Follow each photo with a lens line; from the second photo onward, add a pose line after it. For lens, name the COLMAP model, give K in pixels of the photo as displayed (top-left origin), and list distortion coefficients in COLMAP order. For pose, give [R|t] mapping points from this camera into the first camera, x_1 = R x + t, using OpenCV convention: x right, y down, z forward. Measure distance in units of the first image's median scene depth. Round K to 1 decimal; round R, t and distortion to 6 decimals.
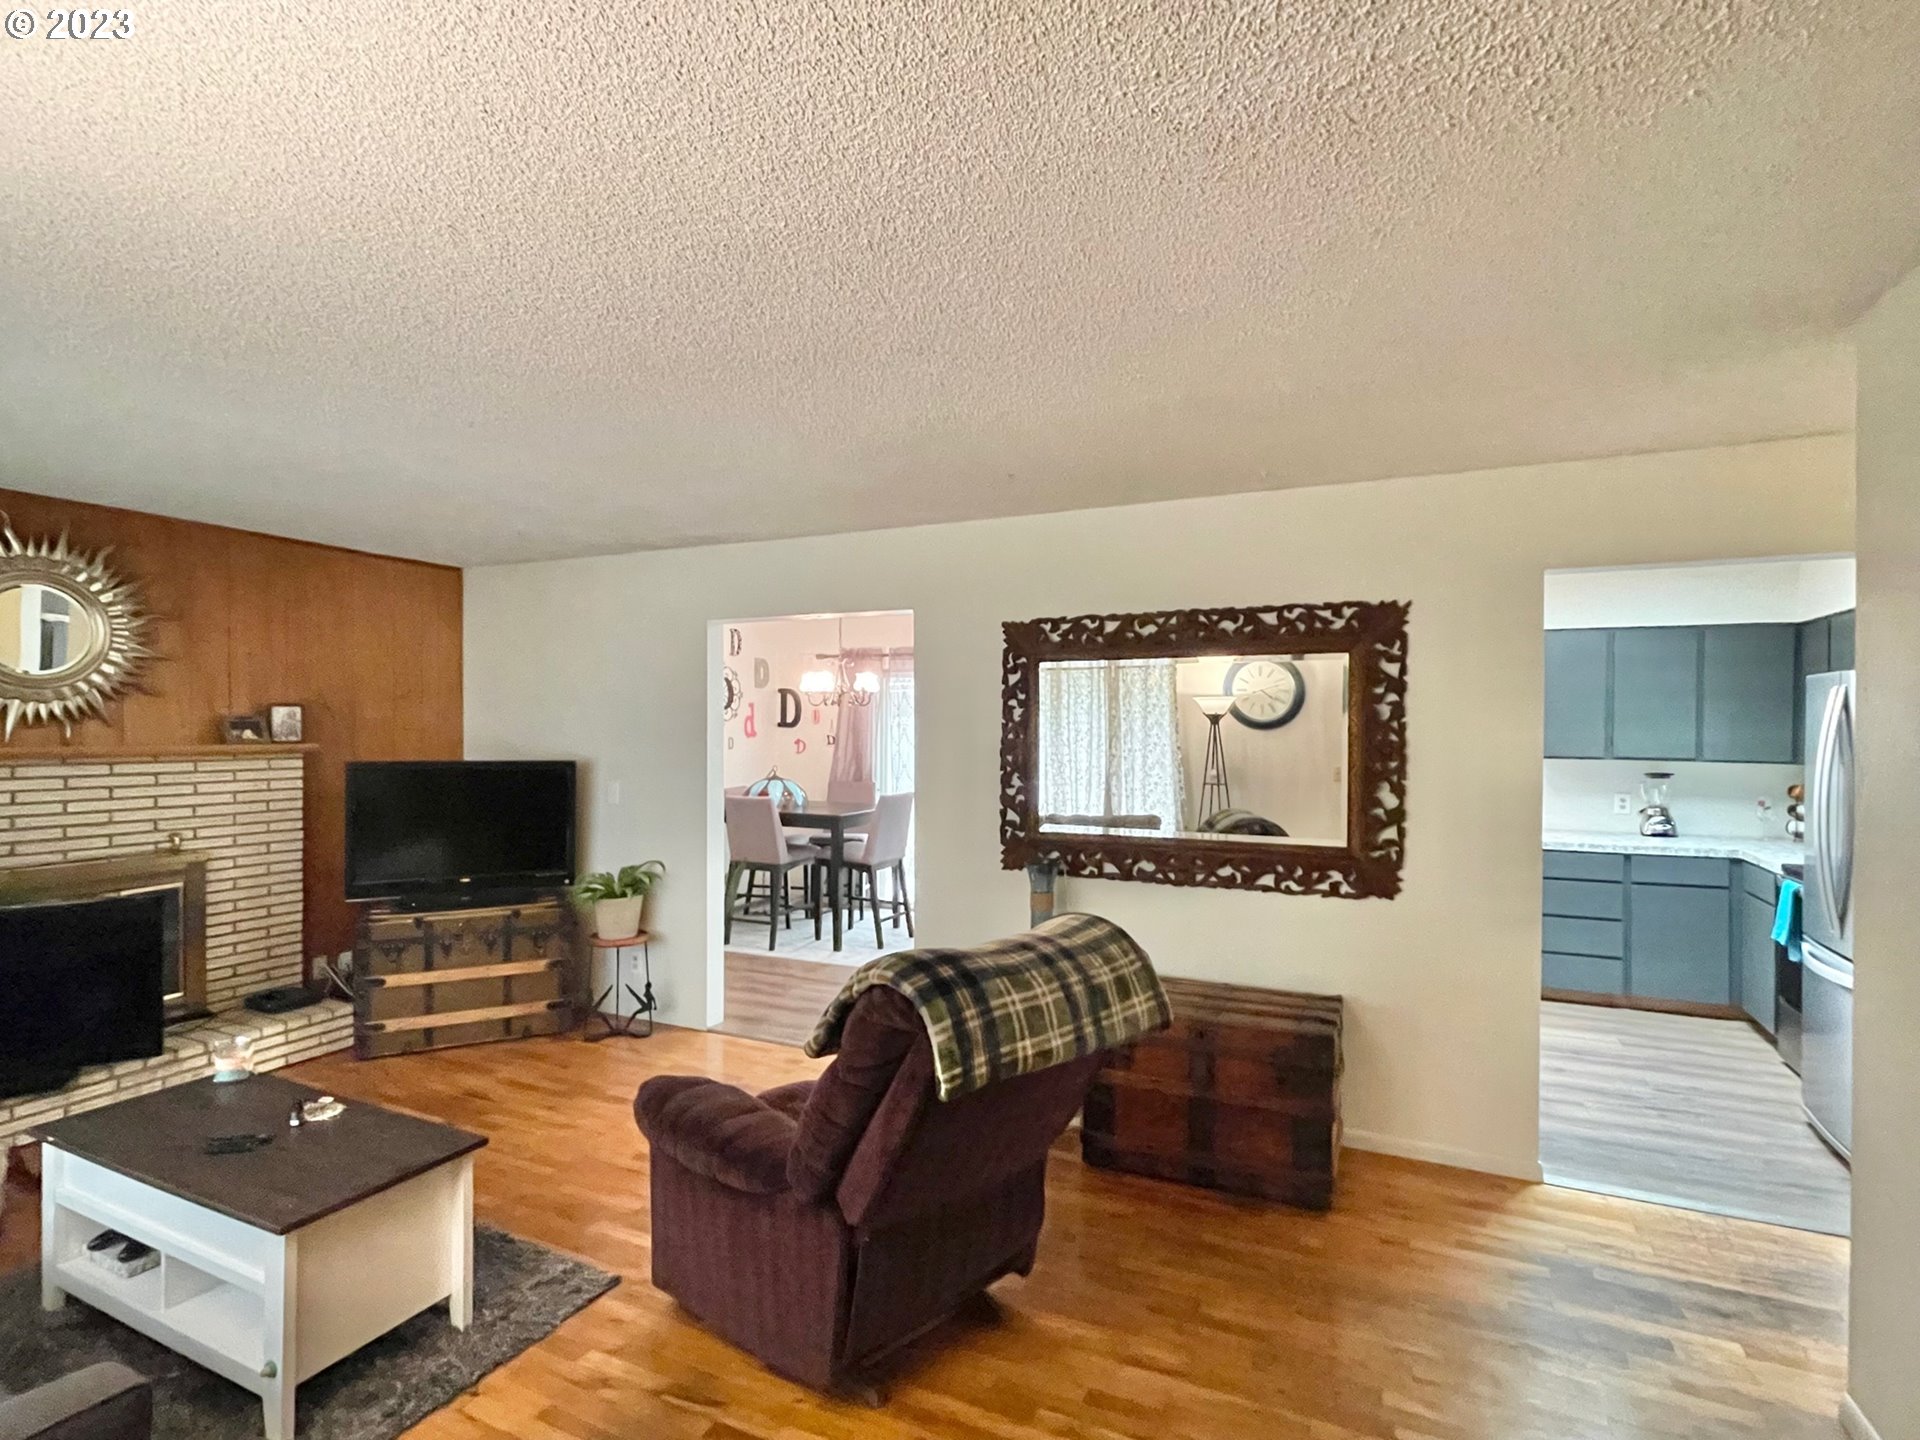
lens RADIAL K [[951.6, 0, 955.2], [0, 951.6, 729.5], [0, 0, 1]] dist [0.001090, -0.000371]
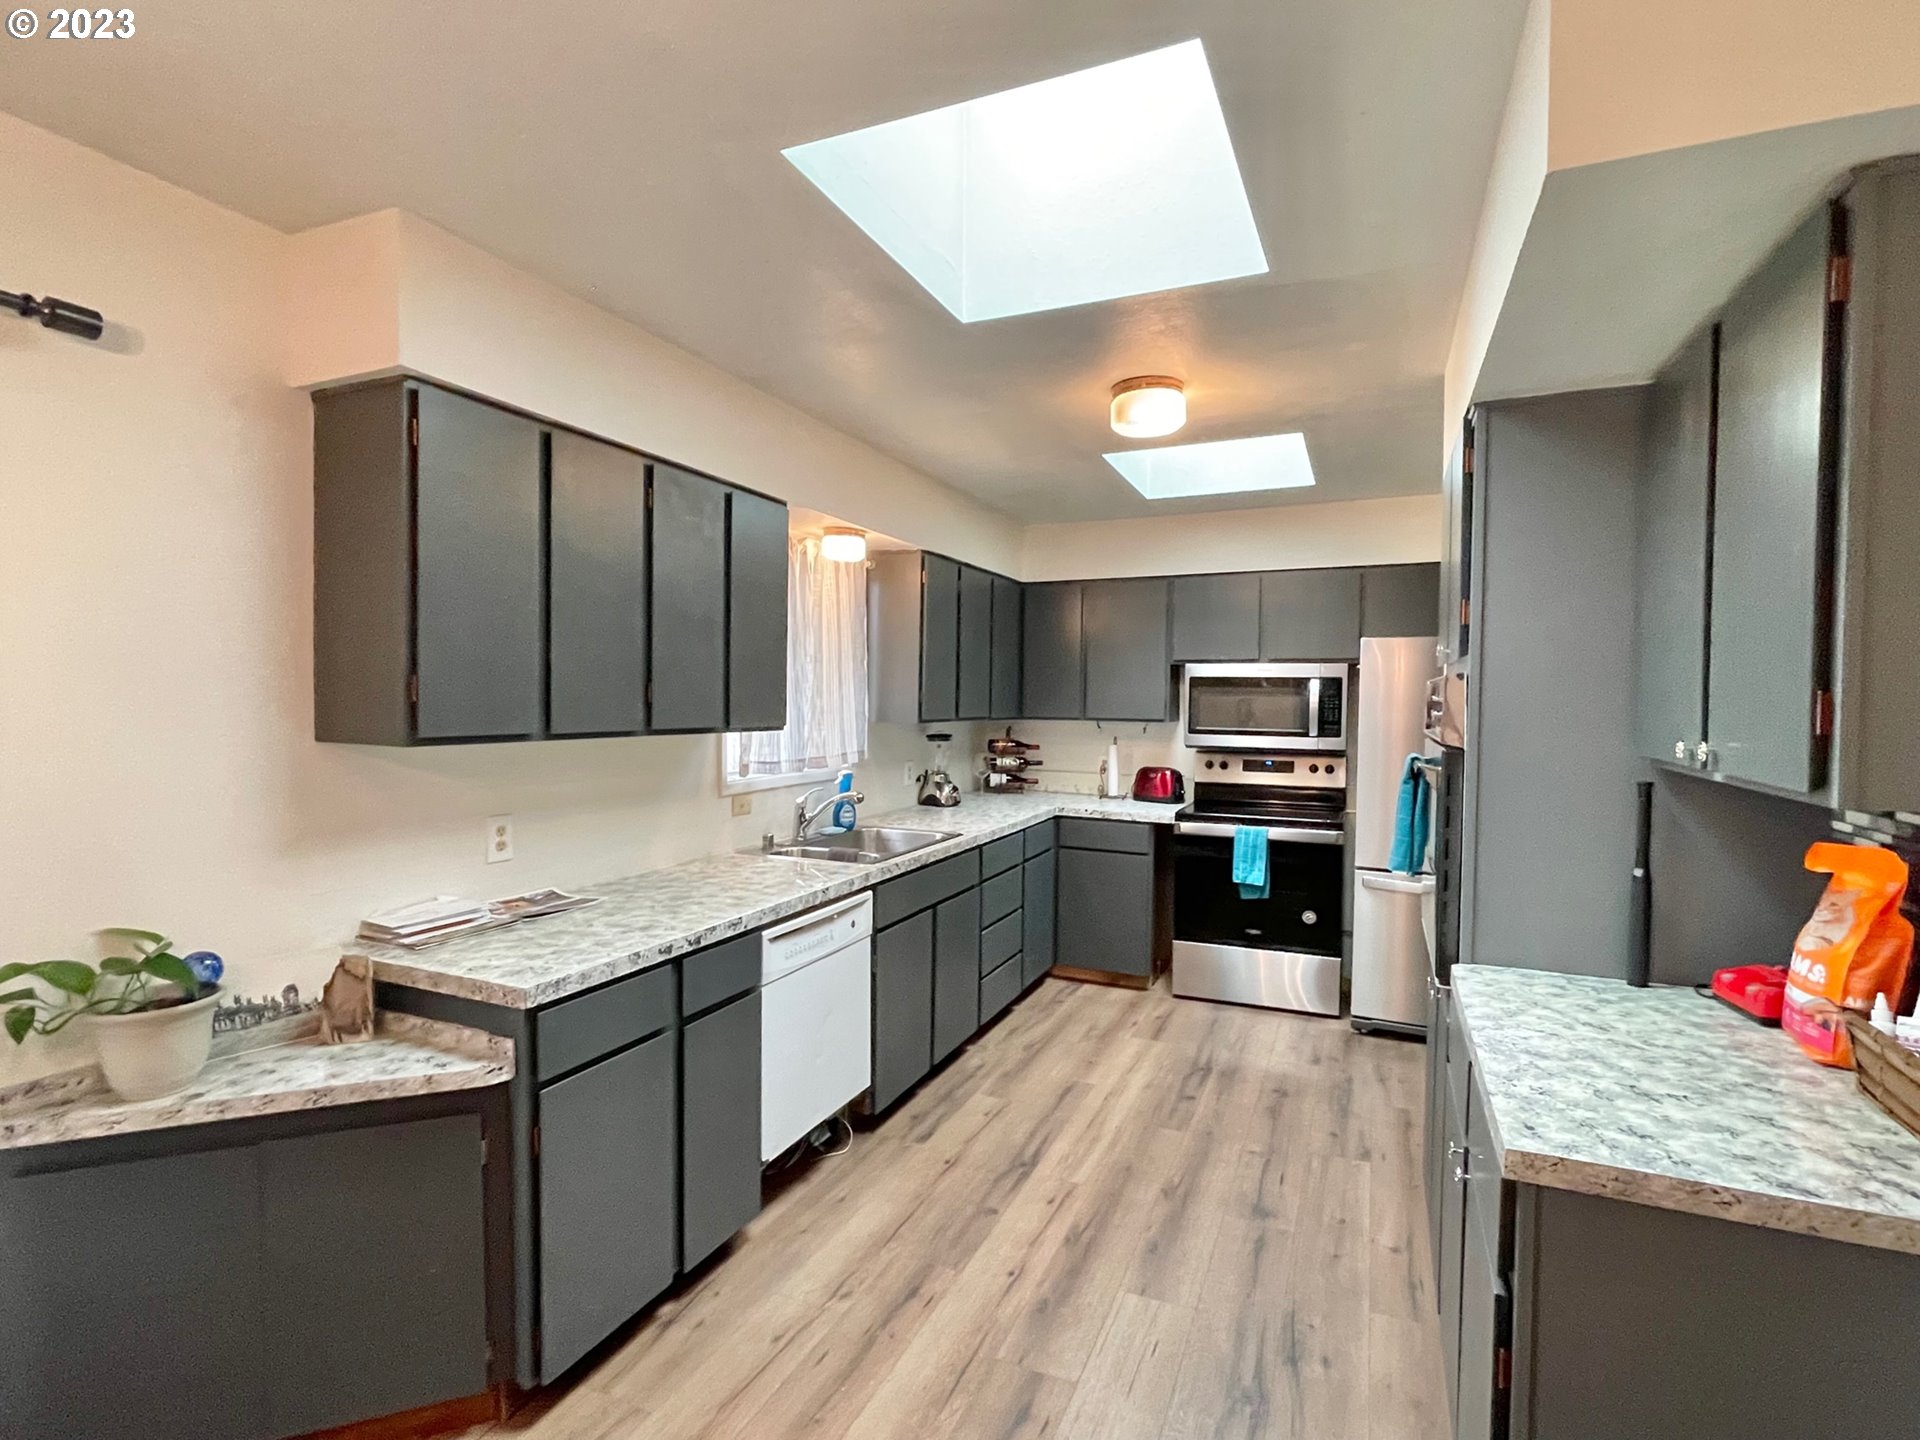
lens RADIAL K [[951.6, 0, 947.5], [0, 951.6, 729.5], [0, 0, 1]] dist [0.001090, -0.000371]
pose [[-0.003905, -0.045215, 0.998970, -0.160972], [-0.014128, 0.998880, 0.045156, 0.001101], [-0.999893, -0.013938, -0.004539, 1.073942]]
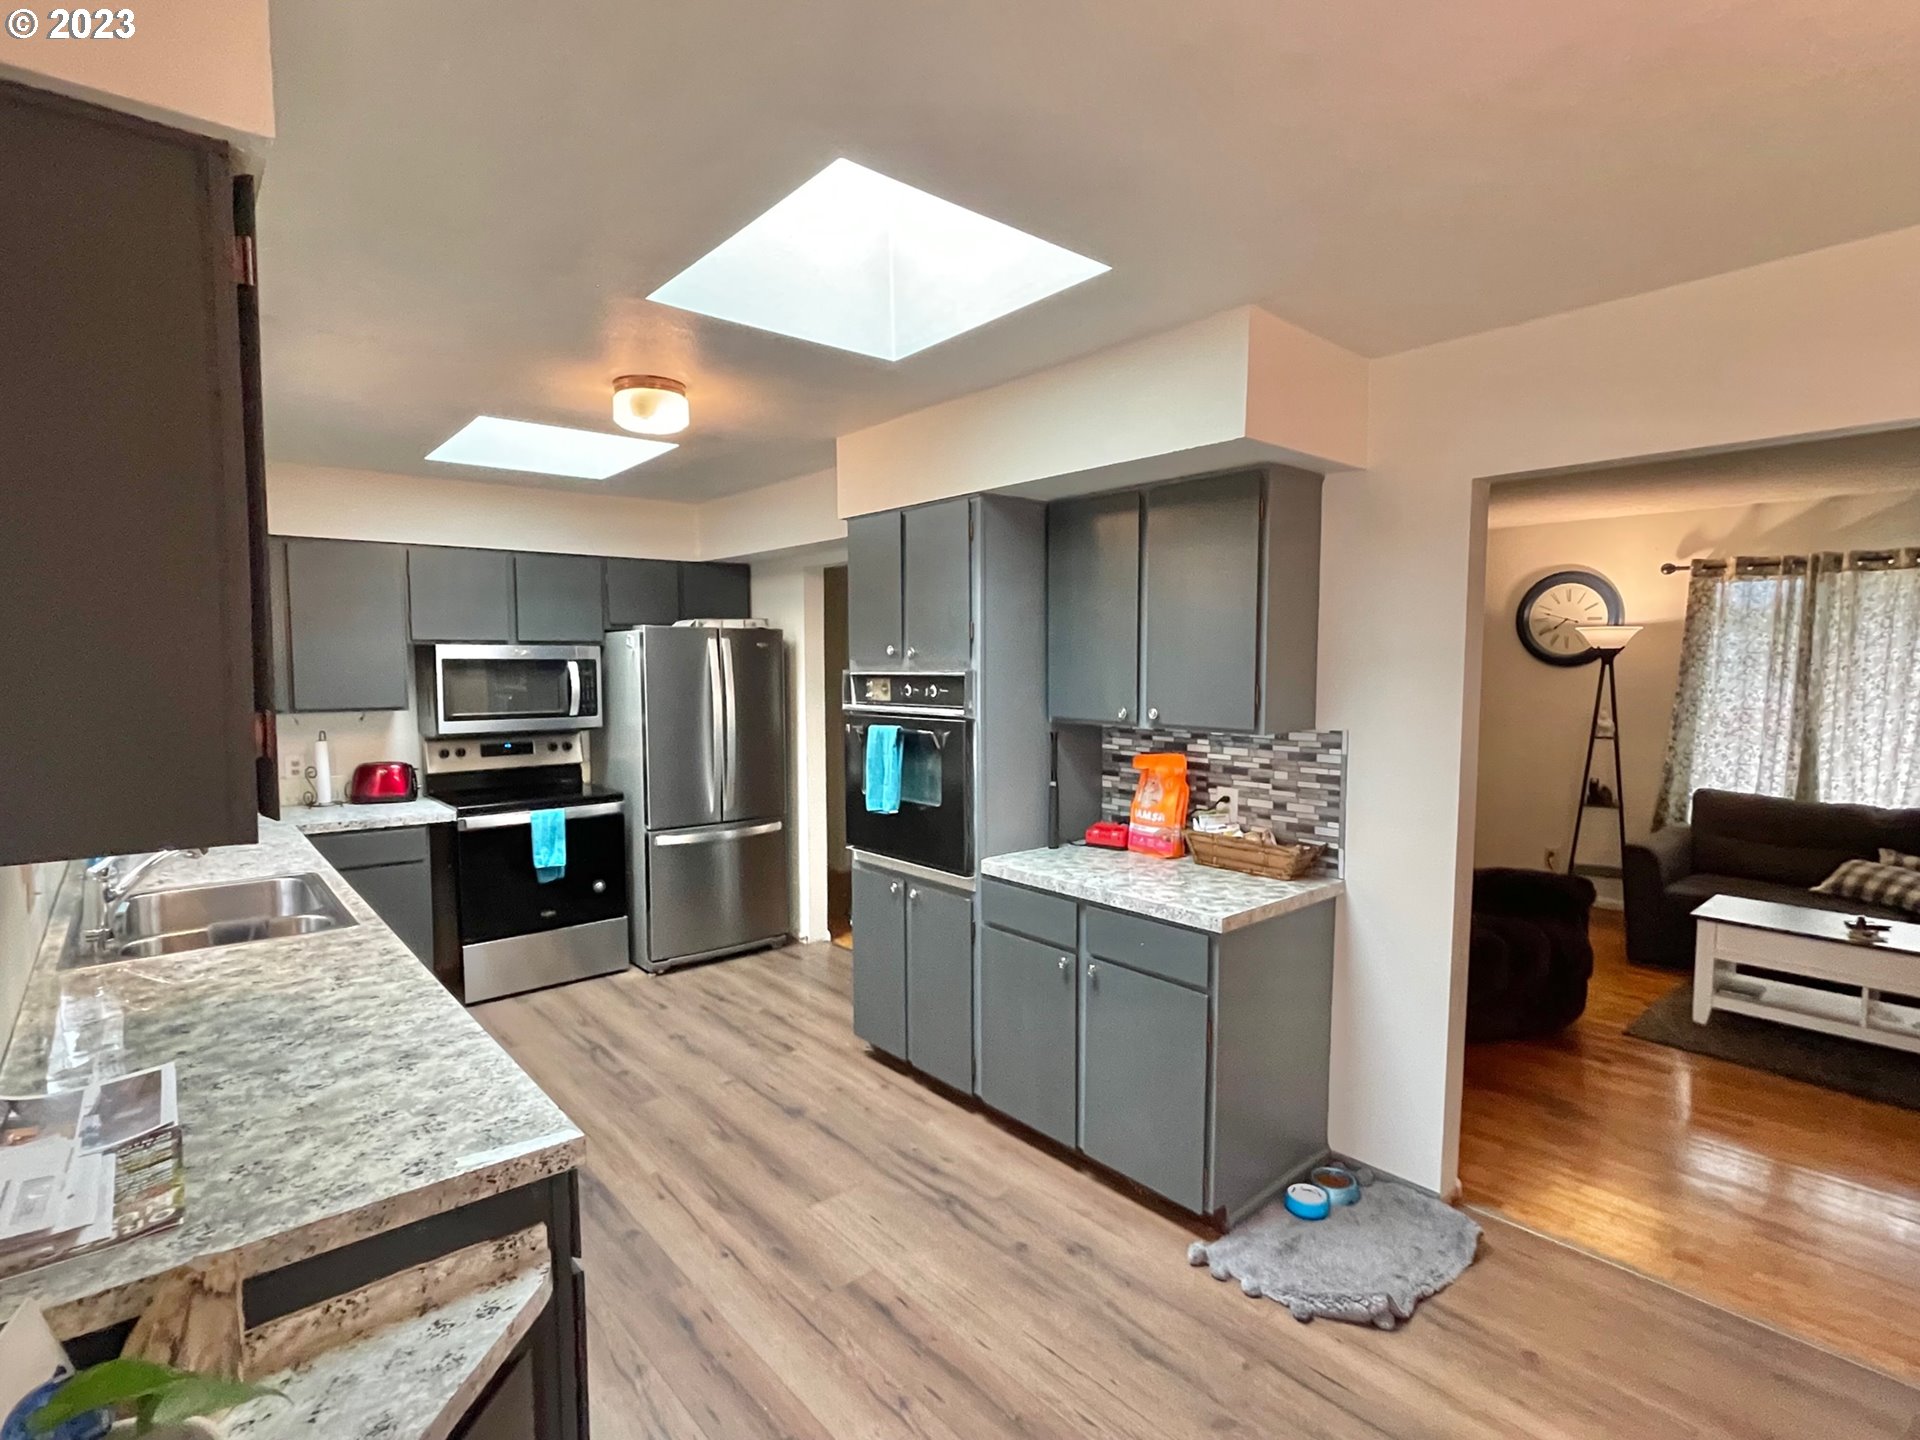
lens RADIAL K [[951.6, 0, 959.0], [0, 951.6, 730.6], [0, 0, 1]] dist [0.001090, -0.000371]
pose [[-0.908198, -0.036607, 0.416938, -0.002779], [-0.007924, 0.997493, 0.070318, -0.011456], [-0.418467, 0.060559, -0.906211, 1.414012]]
